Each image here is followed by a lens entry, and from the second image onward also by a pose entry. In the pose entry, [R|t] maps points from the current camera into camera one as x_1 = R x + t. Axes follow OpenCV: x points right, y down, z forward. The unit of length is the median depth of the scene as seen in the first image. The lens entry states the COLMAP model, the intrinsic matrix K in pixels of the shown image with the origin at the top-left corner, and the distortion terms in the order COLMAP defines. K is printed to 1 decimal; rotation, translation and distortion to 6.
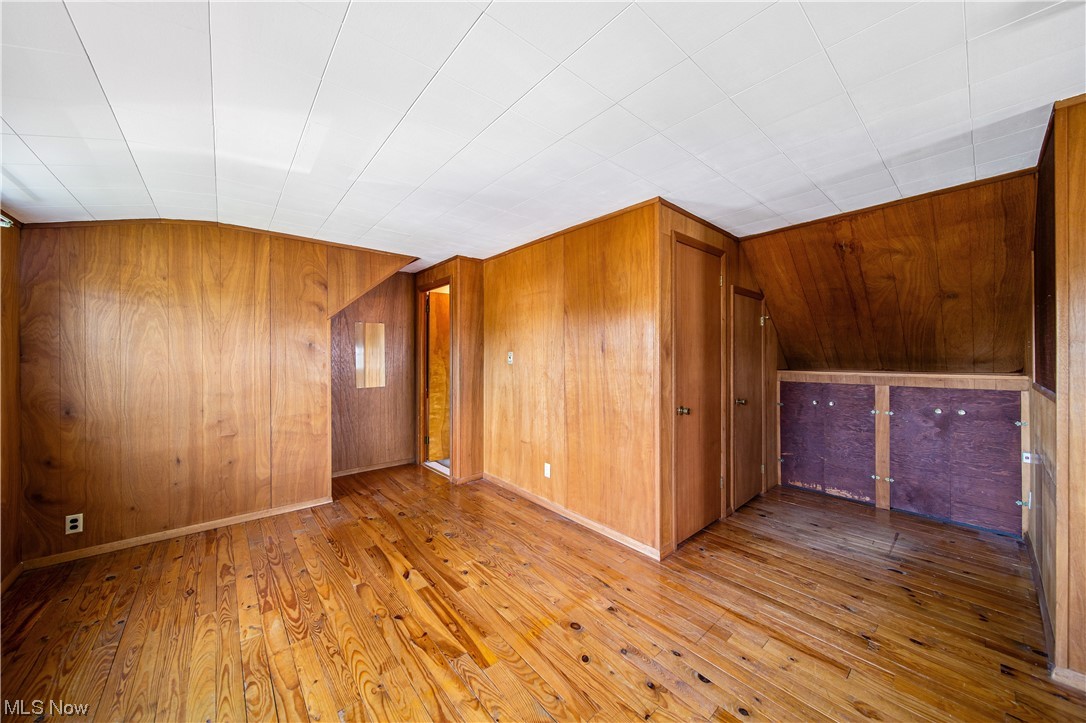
lens RADIAL K [[380.6, 0, 543.2], [0, 380.6, 357.6], [0, 0, 1]] dist [-0.000435, -0.000117]
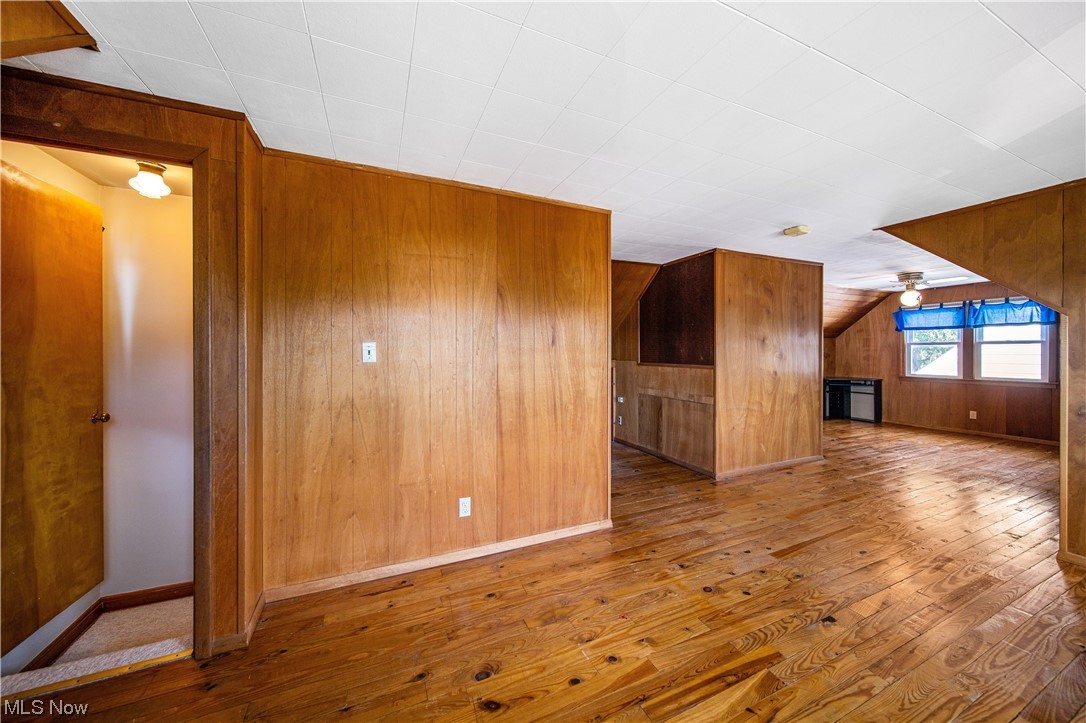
lens RADIAL K [[380.6, 0, 544.0], [0, 380.6, 353.0], [0, 0, 1]] dist [-0.000435, -0.000117]
pose [[0.279616, -0.006825, 0.960088, -0.828425], [0.003843, 0.999975, 0.005990, -0.001635], [-0.960104, 0.002014, 0.279635, 0.844496]]
